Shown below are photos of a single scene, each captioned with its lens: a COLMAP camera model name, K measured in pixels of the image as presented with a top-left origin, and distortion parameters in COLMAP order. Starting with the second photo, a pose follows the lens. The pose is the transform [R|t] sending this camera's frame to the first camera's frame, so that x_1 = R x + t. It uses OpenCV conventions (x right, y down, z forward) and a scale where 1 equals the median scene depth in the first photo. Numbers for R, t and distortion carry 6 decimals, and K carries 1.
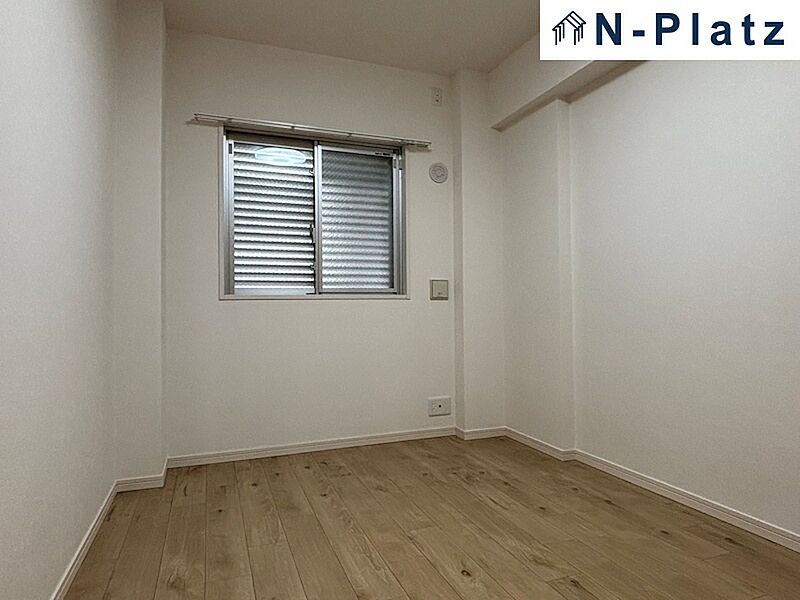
lens RADIAL K [[492.4, 0, 407.9], [0, 492.4, 296.7], [0, 0, 1]] dist [0.018543, -0.021569]
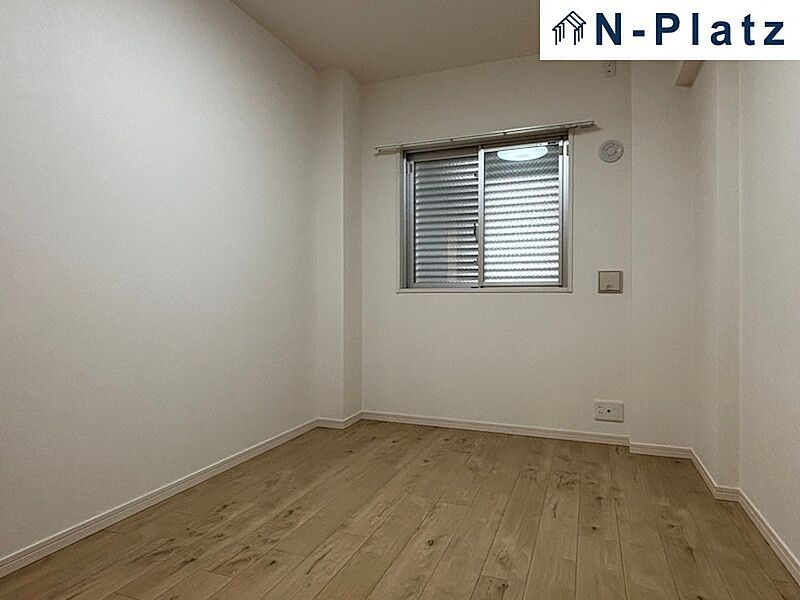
lens RADIAL K [[492.4, 0, 408.4], [0, 492.4, 299.0], [0, 0, 1]] dist [0.018543, -0.021569]
pose [[0.742896, 0.008642, -0.669351, 0.447826], [0.000691, 0.999906, 0.013676, 0.005358], [0.669407, -0.010622, 0.742820, 0.093520]]
